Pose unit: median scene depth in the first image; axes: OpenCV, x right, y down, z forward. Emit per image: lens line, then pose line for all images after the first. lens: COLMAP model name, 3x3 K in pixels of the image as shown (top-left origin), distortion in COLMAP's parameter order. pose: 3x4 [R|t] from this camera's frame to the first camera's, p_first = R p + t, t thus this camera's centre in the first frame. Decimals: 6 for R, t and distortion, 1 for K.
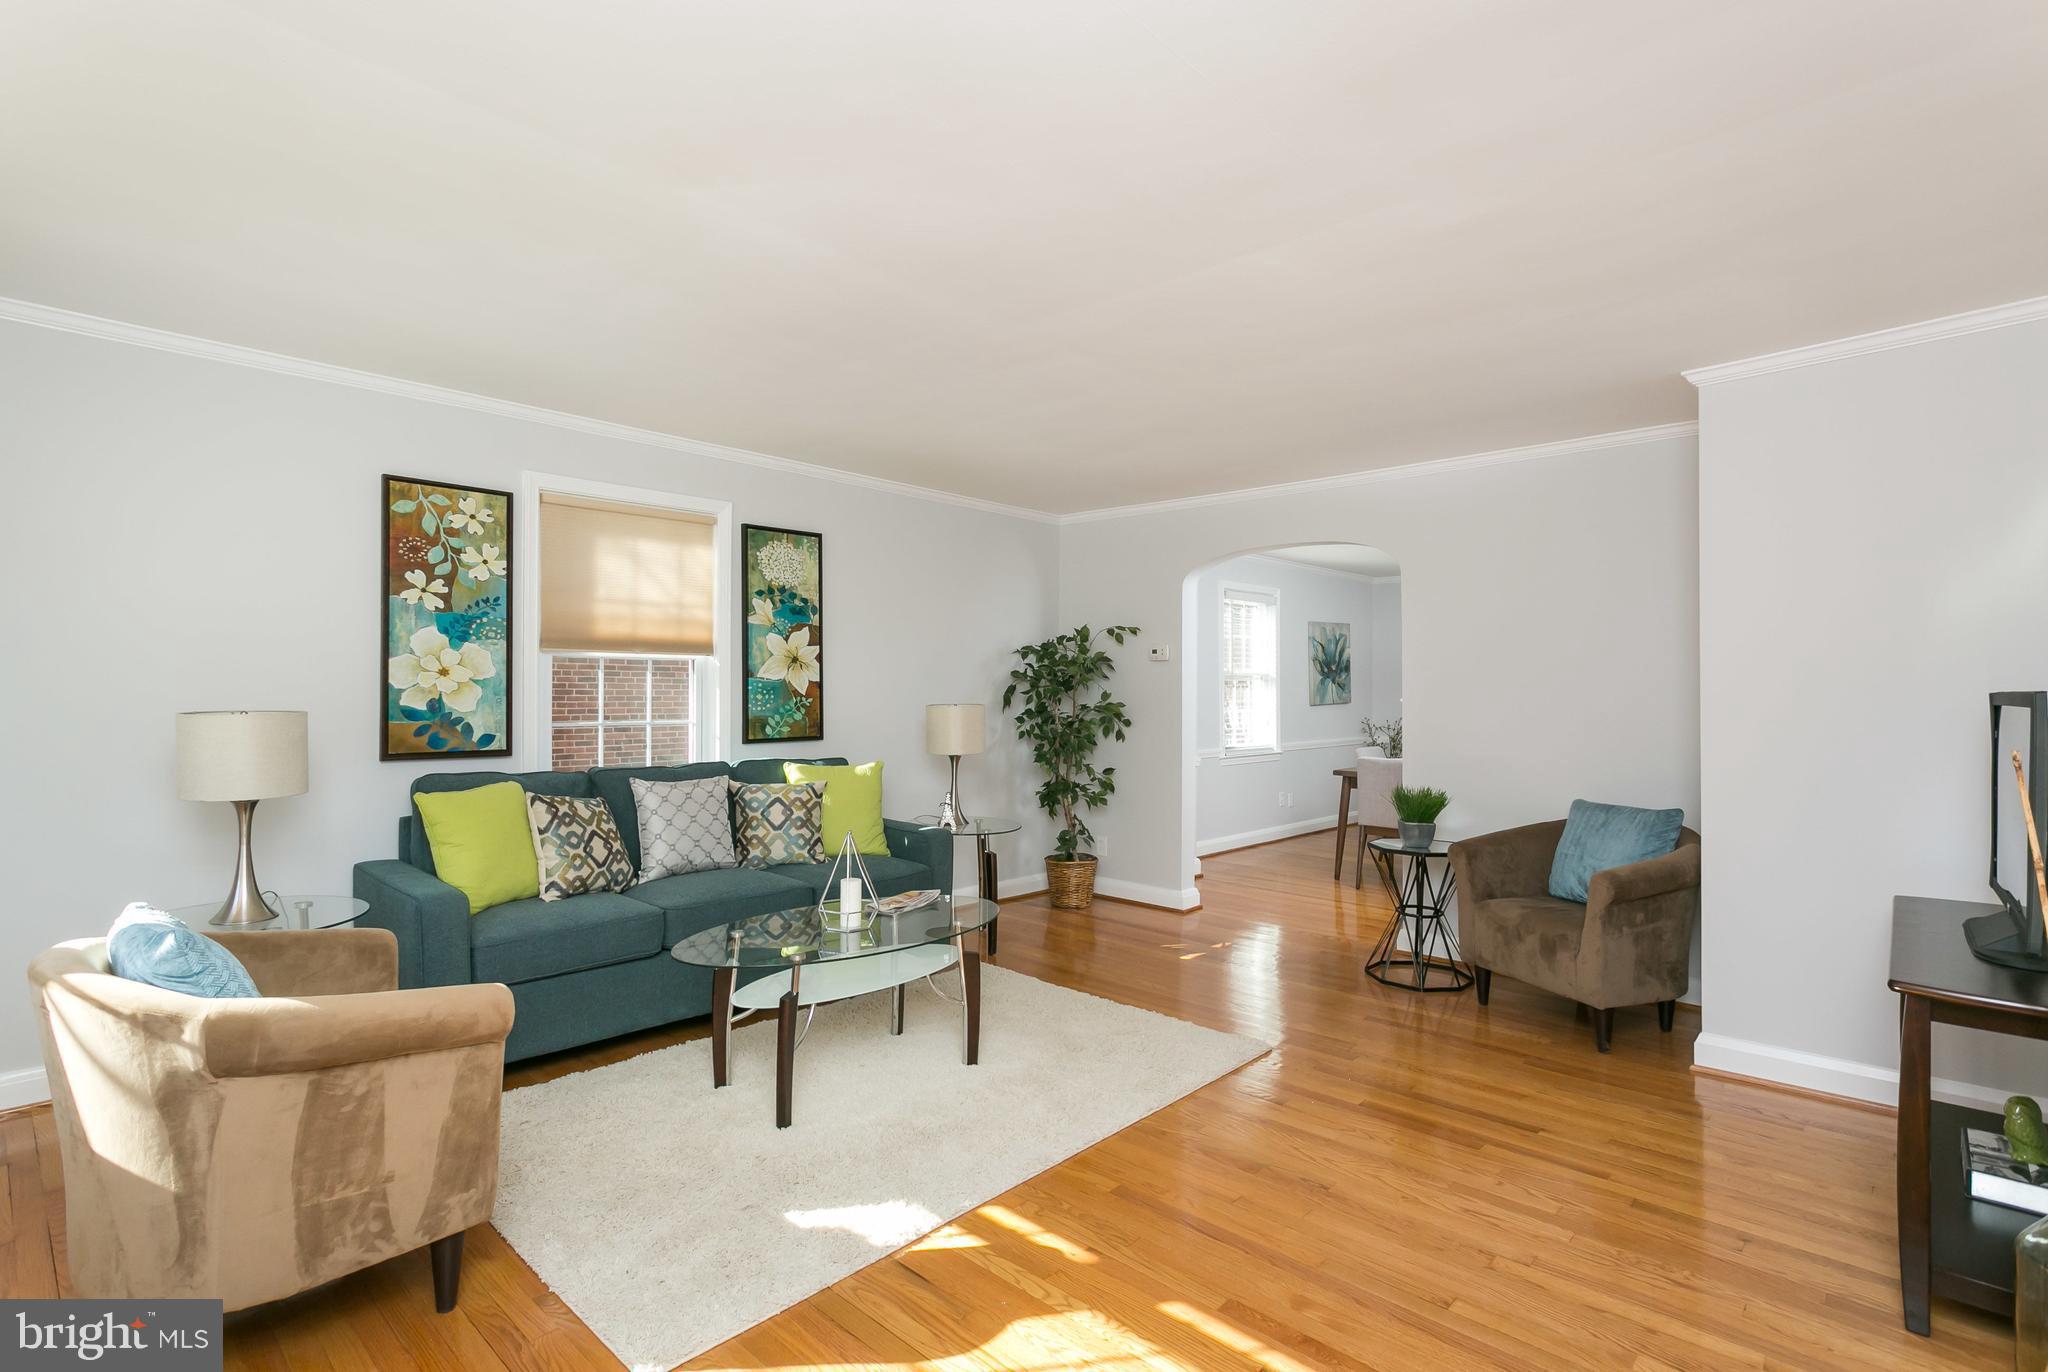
lens RADIAL K [[977.1, 0, 1013.8], [0, 977.1, 682.7], [0, 0, 1]] dist [-0.000352, -0.000033]
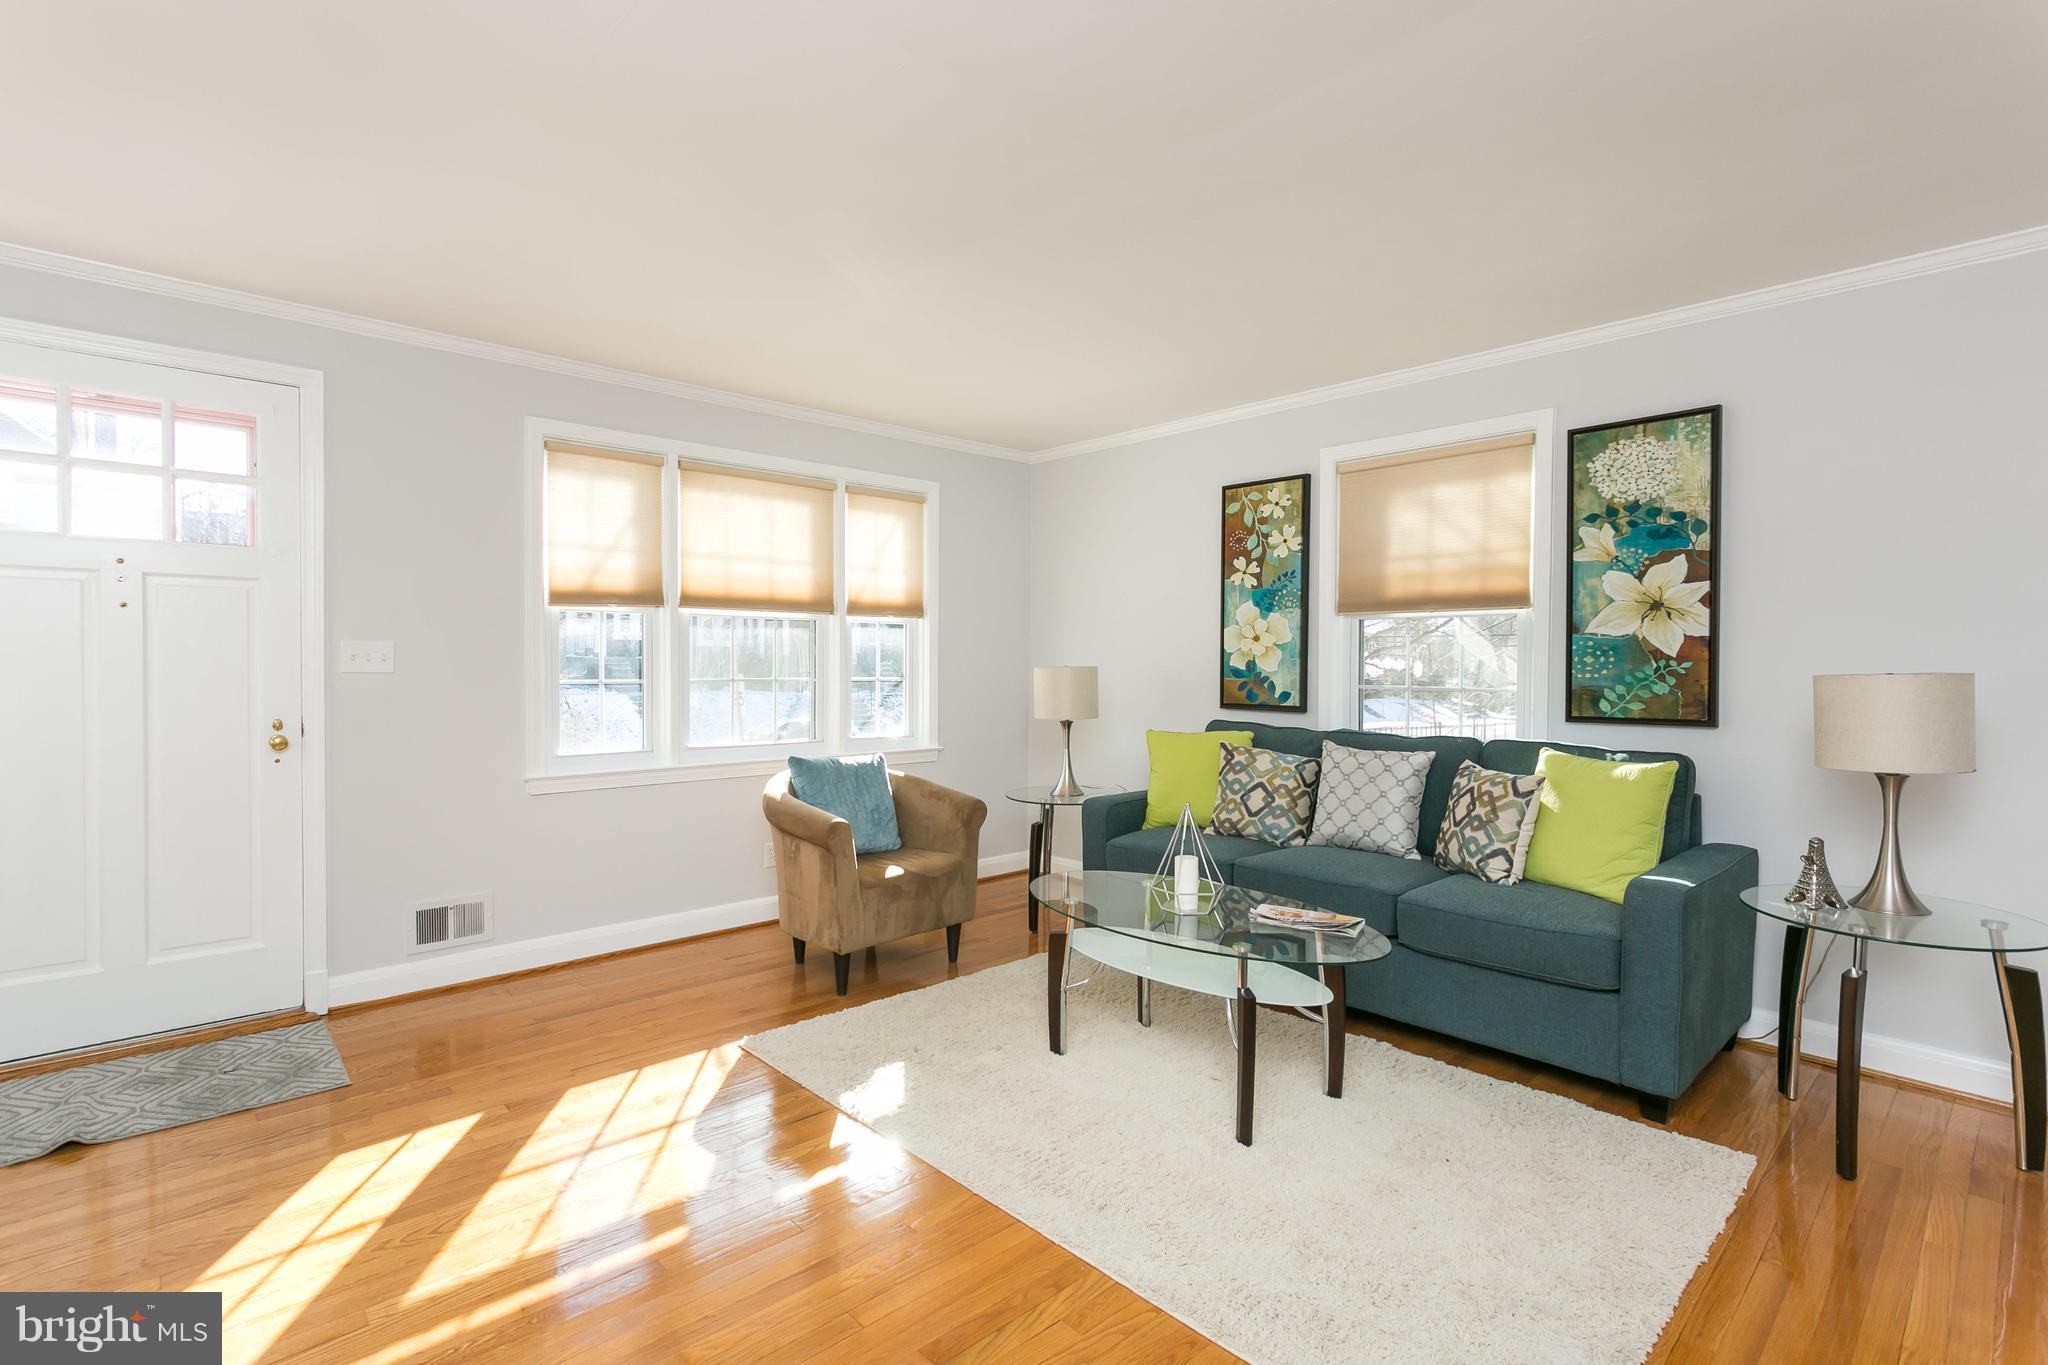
lens RADIAL K [[977.1, 0, 1013.8], [0, 977.1, 679.2], [0, 0, 1]] dist [-0.000352, -0.000033]
pose [[-0.072575, 0.013865, -0.997267, 0.613844], [0.004893, 0.999896, 0.013545, 0.020682], [0.997351, -0.003897, -0.072635, 0.753896]]
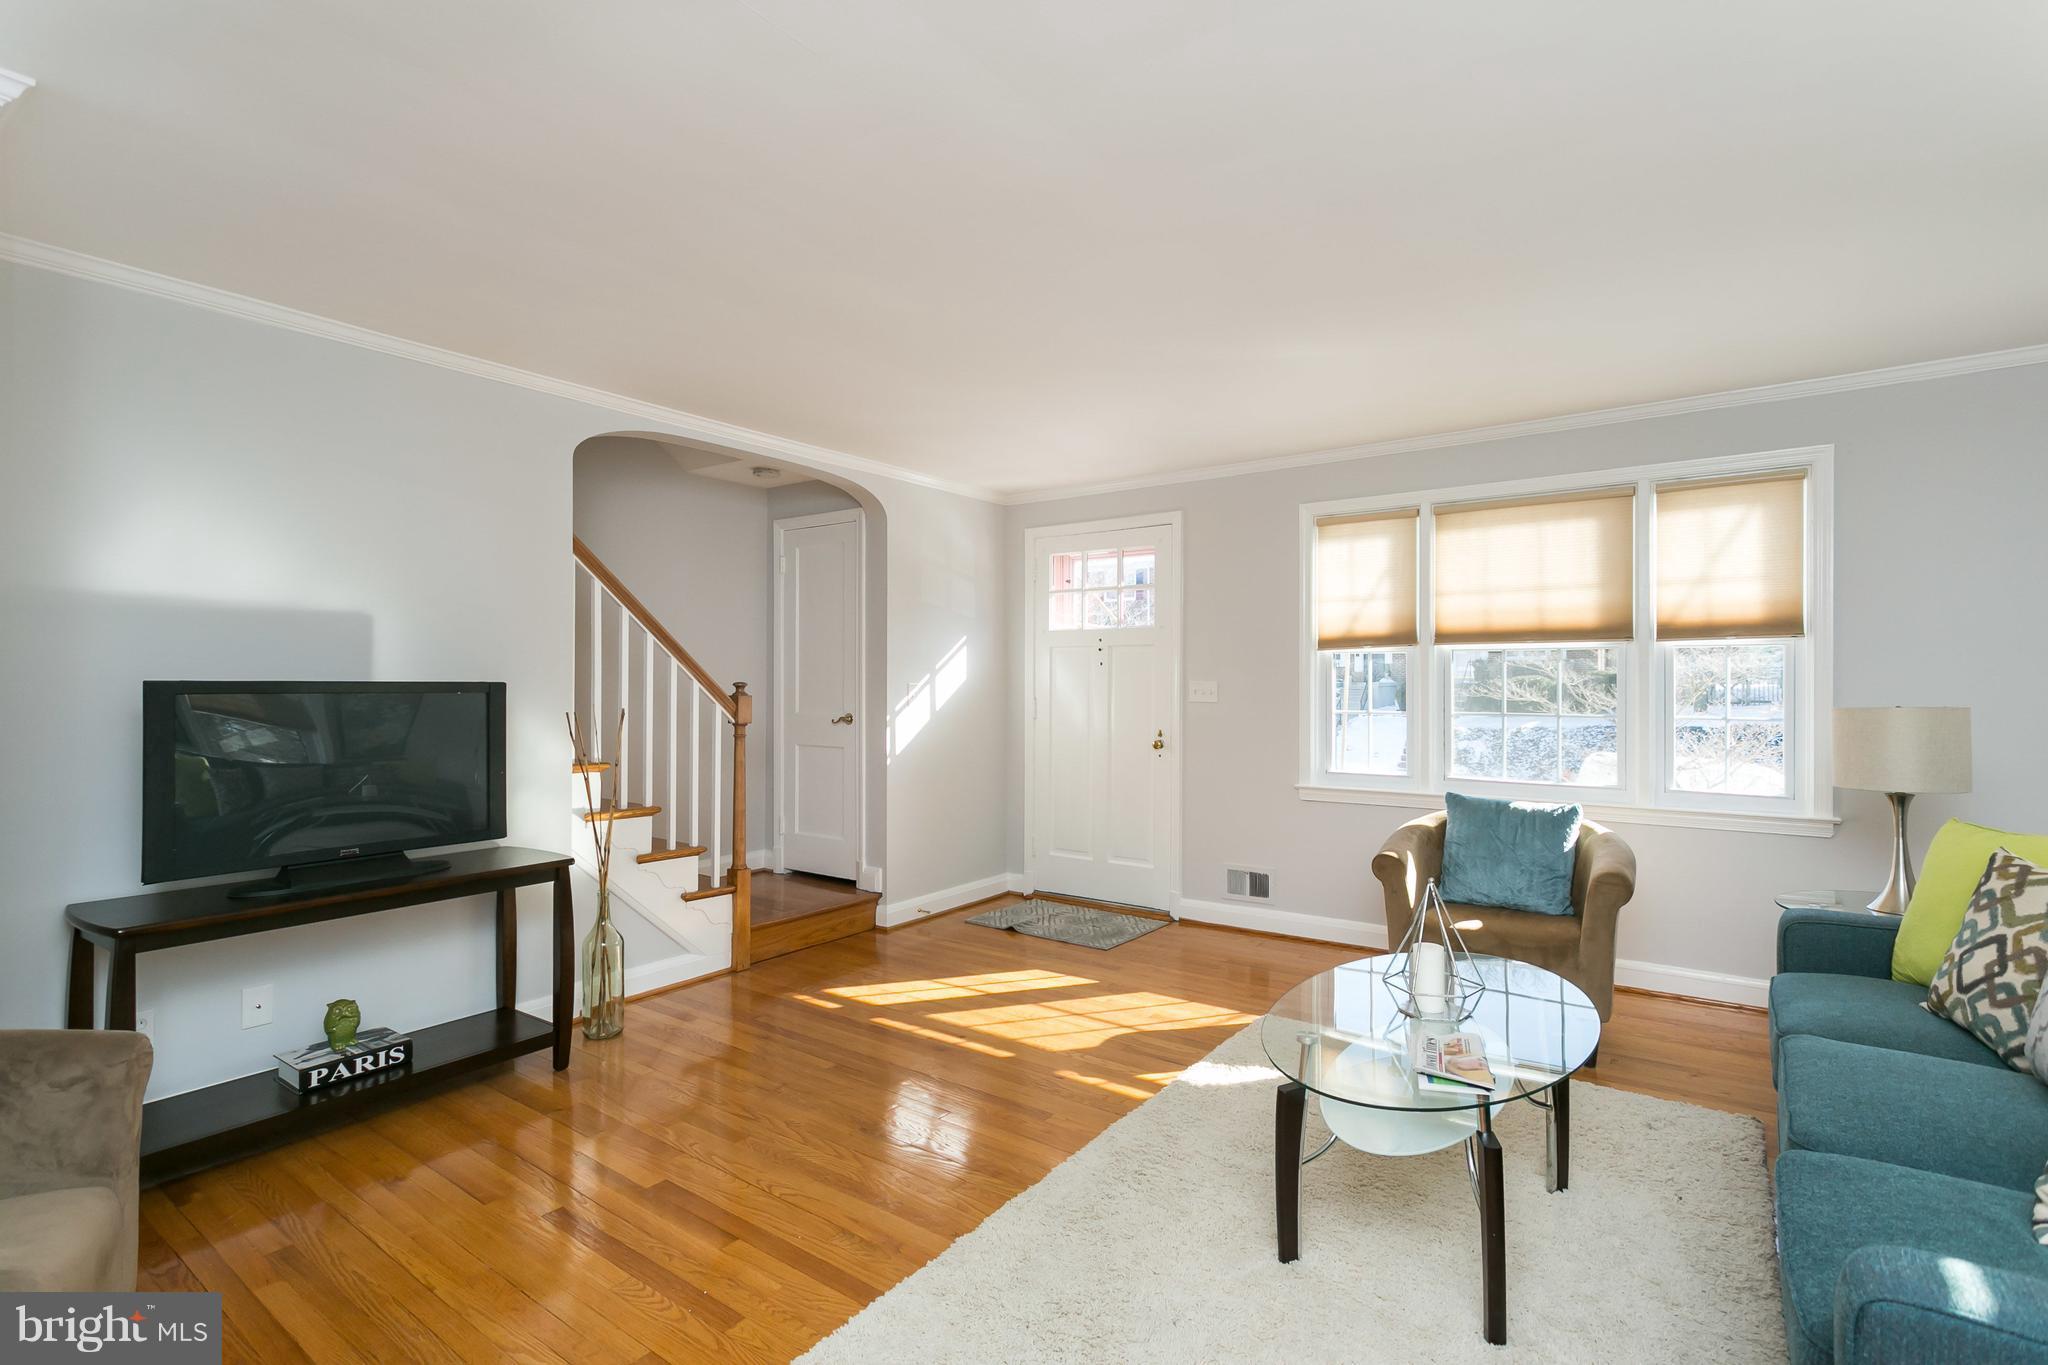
lens RADIAL K [[965.7, 0, 993.8], [0, 965.7, 681.4], [0, 0, 1]] dist [-0.001378, -0.000038]
pose [[-0.994615, -0.004349, -0.103545, 0.188636], [-0.002939, 0.999901, -0.013767, 0.014317], [0.103595, -0.013389, -0.994529, 1.391735]]
